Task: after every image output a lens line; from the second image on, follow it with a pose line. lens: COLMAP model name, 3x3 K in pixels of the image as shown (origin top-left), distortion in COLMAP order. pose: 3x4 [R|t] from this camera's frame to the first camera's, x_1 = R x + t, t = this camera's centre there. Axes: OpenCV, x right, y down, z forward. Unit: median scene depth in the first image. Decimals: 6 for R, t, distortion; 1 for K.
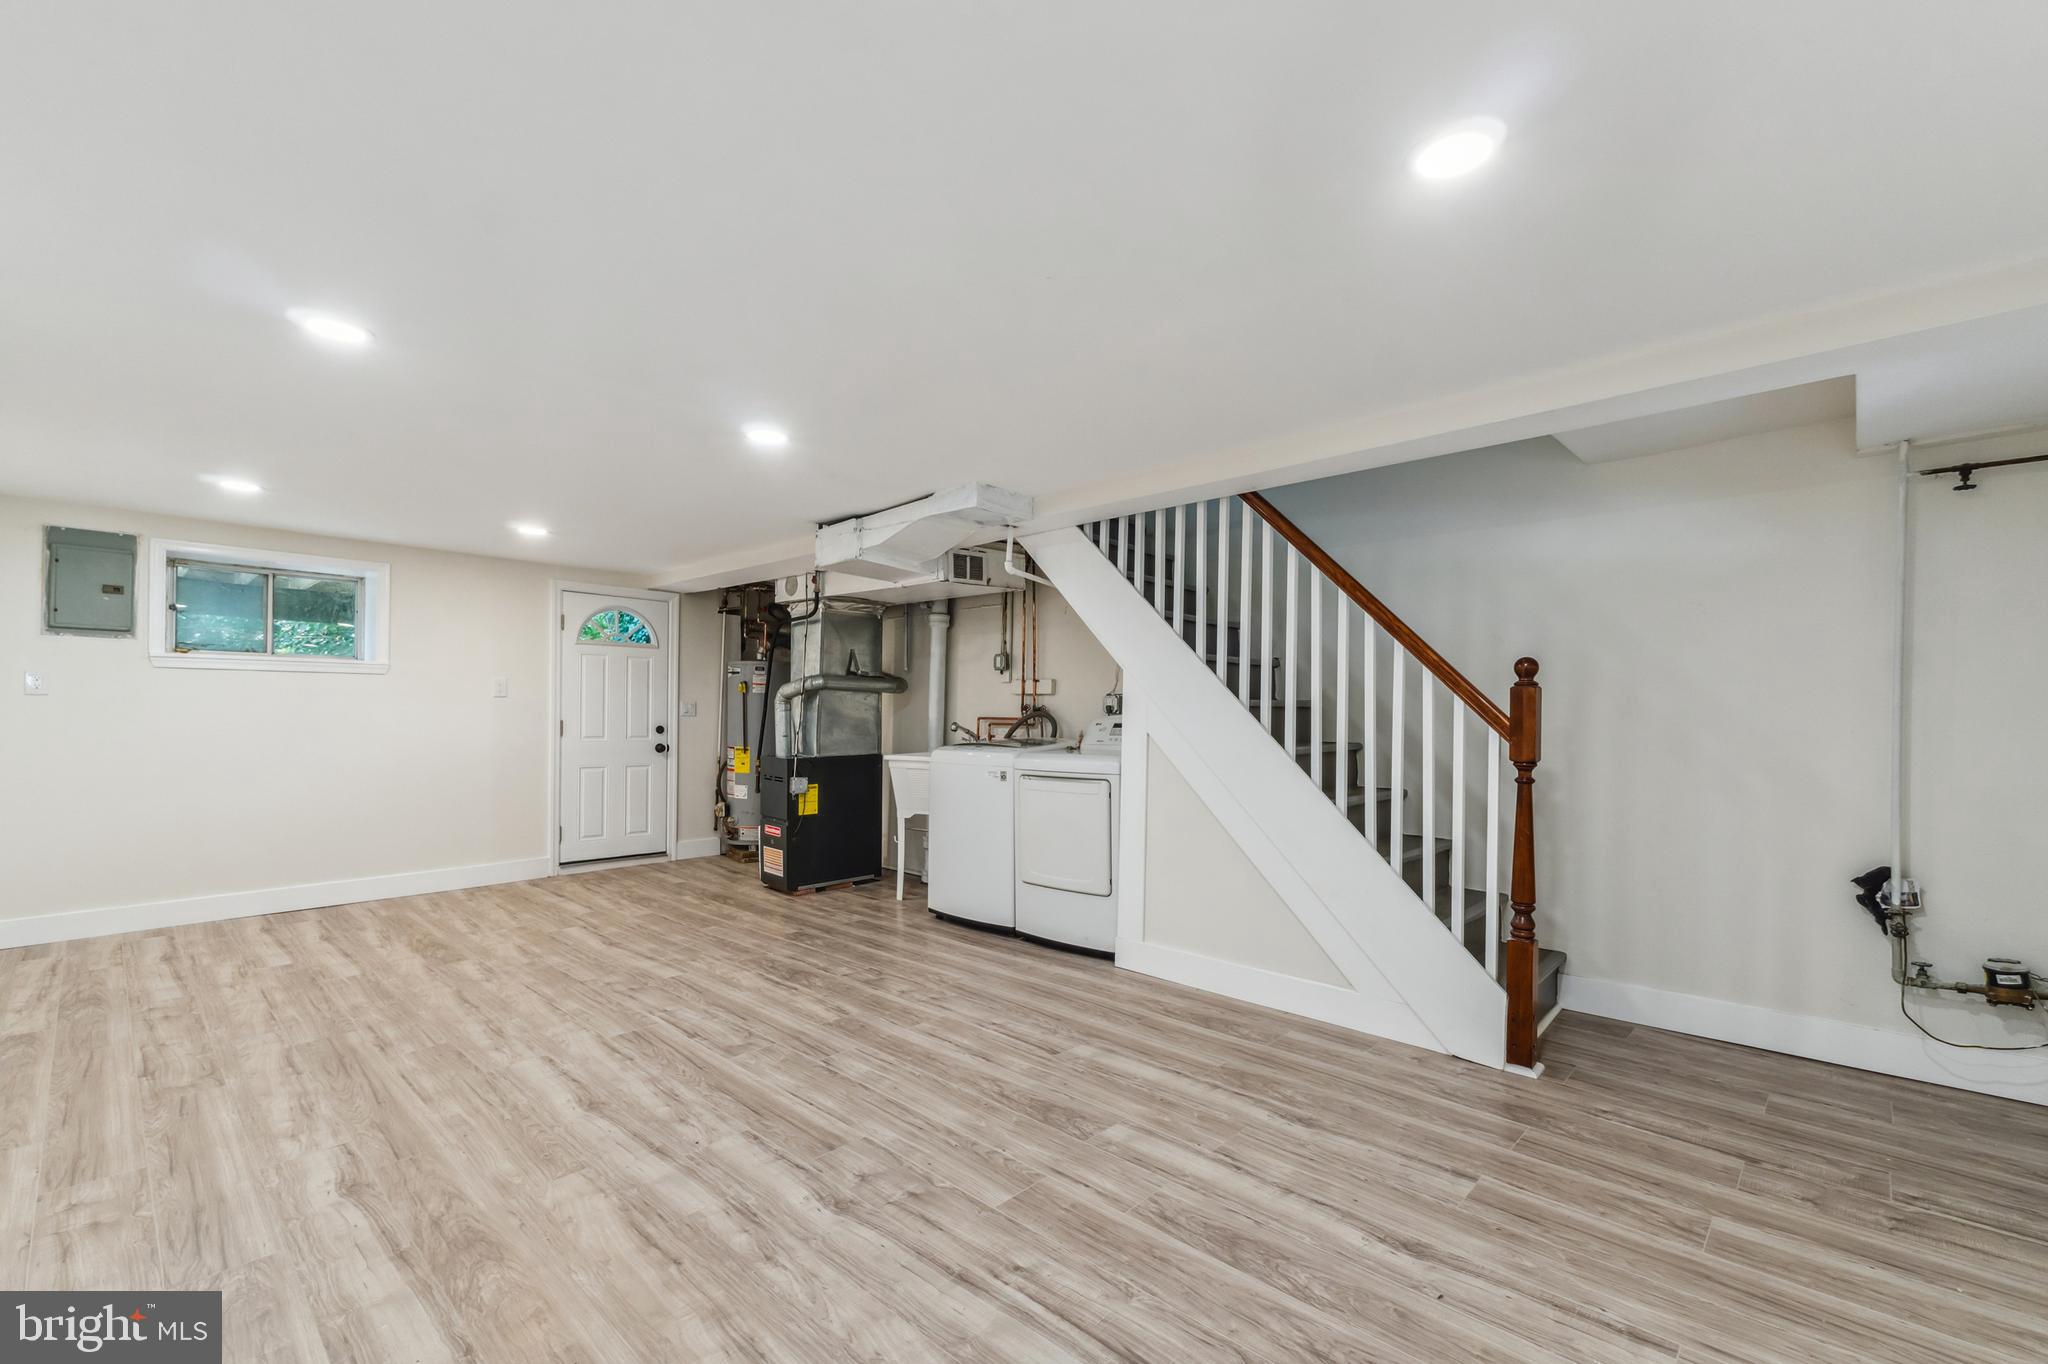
lens RADIAL K [[869.0, 0, 1029.5], [0, 869.0, 717.8], [0, 0, 1]] dist [0.001758, -0.000317]
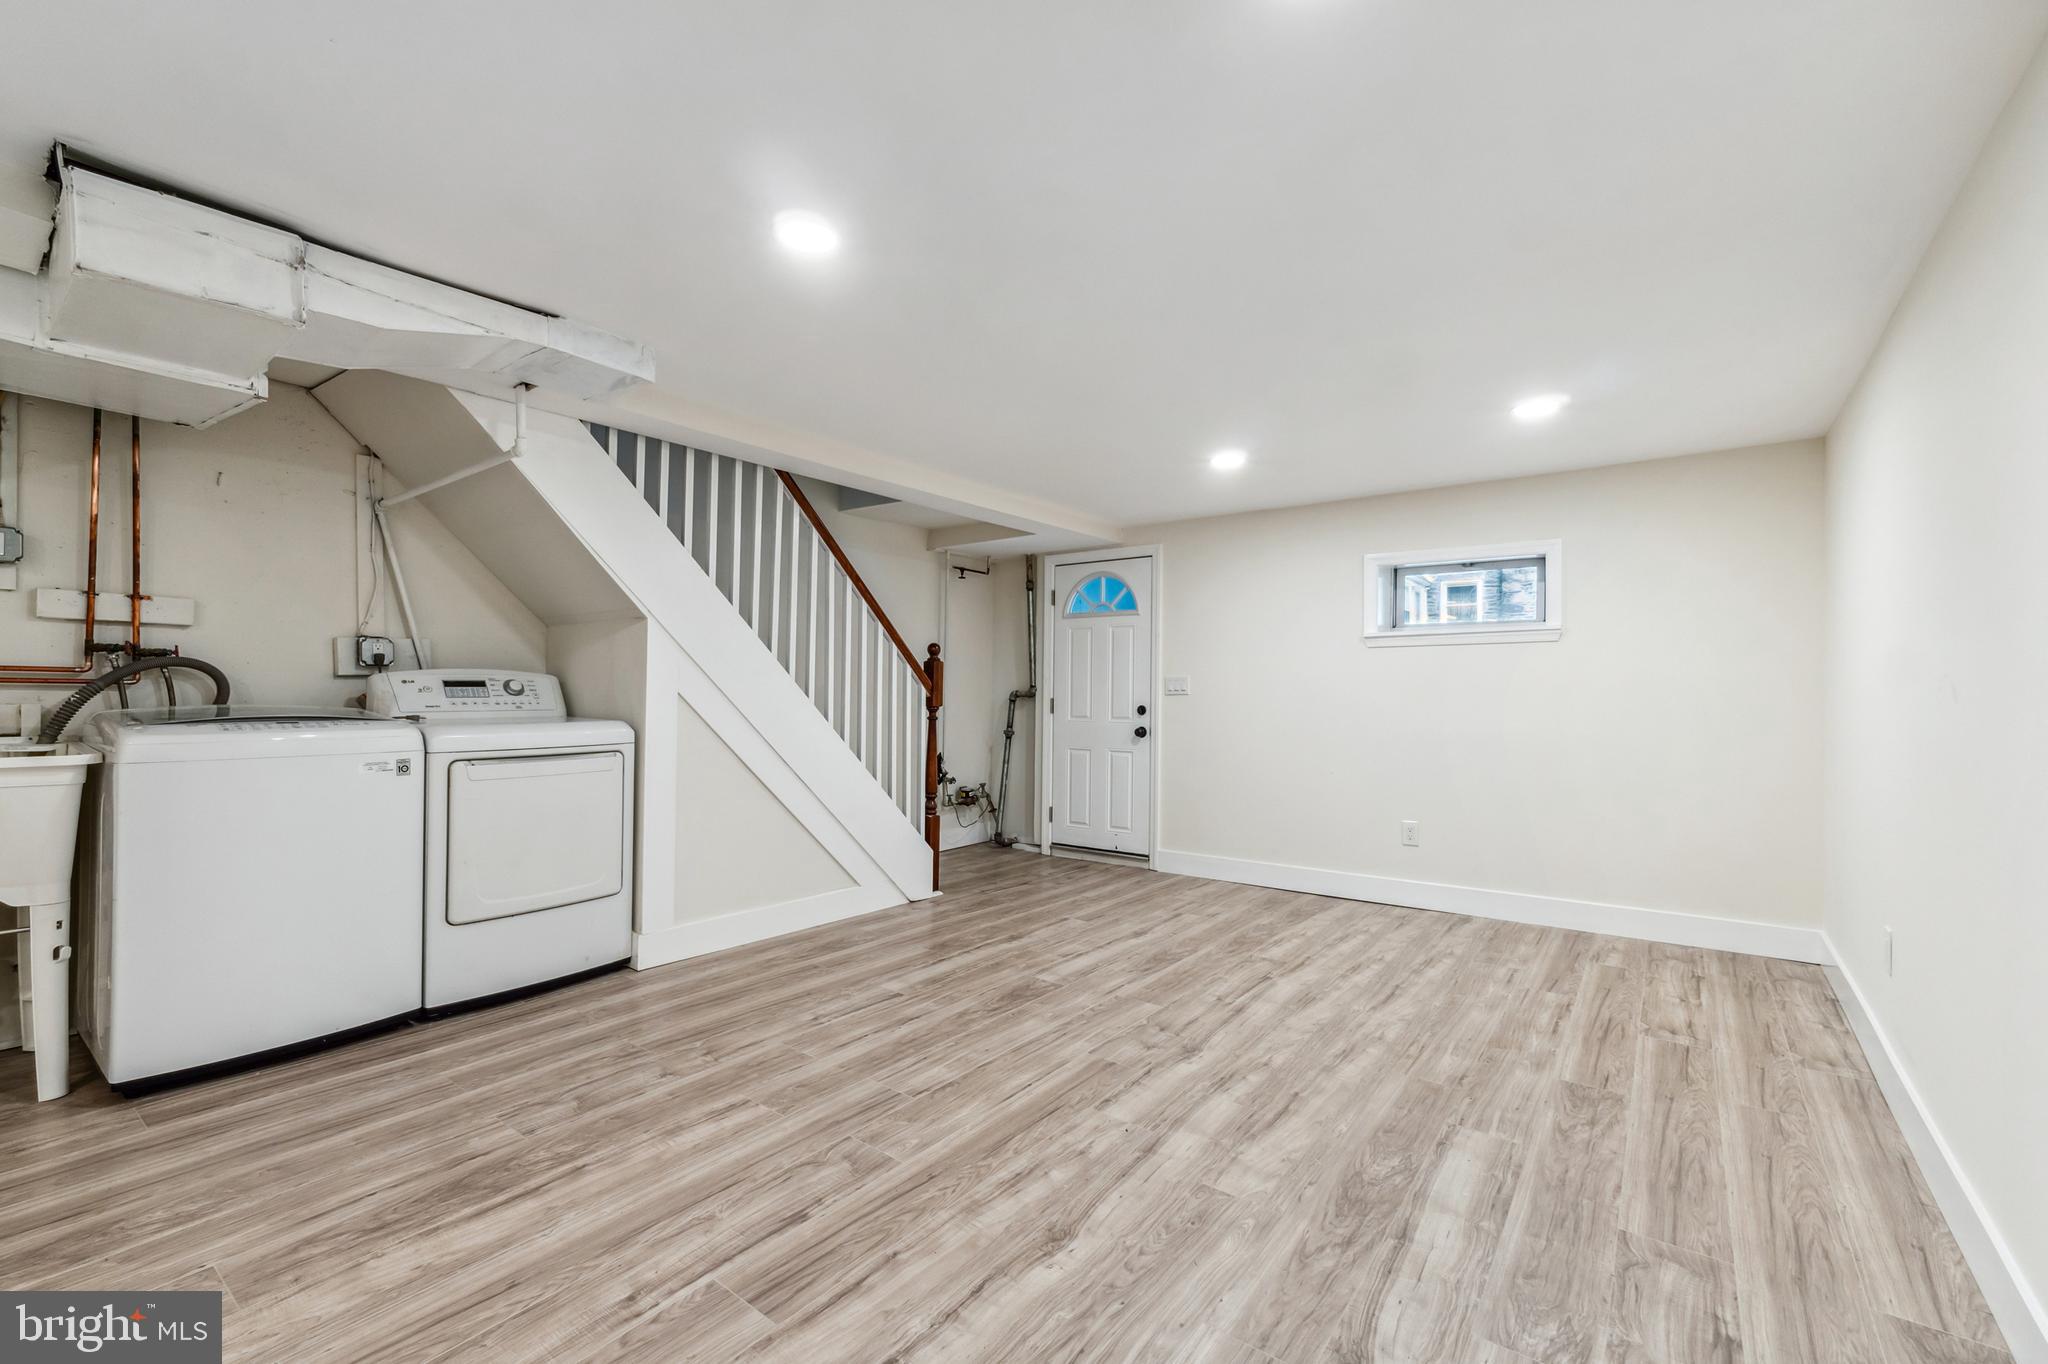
lens RADIAL K [[869.0, 0, 1024.8], [0, 869.0, 688.3], [0, 0, 1]] dist [0.001758, -0.000317]
pose [[-0.104841, -0.006769, 0.994466, -1.050684], [-0.009979, 0.999934, 0.005754, 0.006884], [-0.994439, -0.009320, -0.104901, 0.980660]]
